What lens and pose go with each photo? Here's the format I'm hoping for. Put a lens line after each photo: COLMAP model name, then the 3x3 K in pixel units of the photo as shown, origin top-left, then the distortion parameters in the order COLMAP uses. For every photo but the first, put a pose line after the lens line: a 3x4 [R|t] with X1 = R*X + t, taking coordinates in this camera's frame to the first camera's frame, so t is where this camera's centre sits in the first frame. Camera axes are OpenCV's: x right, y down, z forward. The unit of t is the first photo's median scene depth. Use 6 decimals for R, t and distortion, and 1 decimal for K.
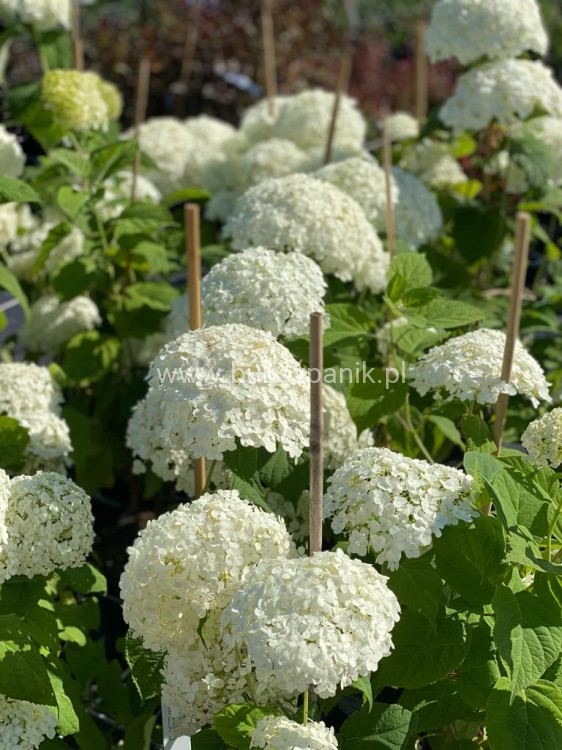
lens RADIAL K [[1208.1, 0, 281.0], [0, 1208.1, 375.0], [0, 0, 1]] dist [0.046394, -0.039677]
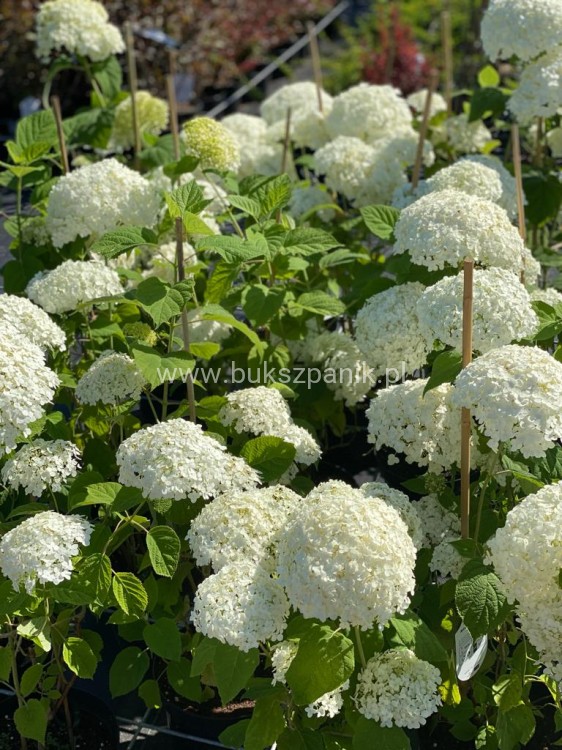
lens RADIAL K [[1208.1, 0, 281.0], [0, 1208.1, 375.0], [0, 0, 1]] dist [0.046394, -0.039677]
pose [[0.974444, -0.173060, 0.143213, -0.391443], [0.158713, 0.981590, 0.106260, -0.157142], [-0.158965, -0.080815, 0.983971, -0.185499]]
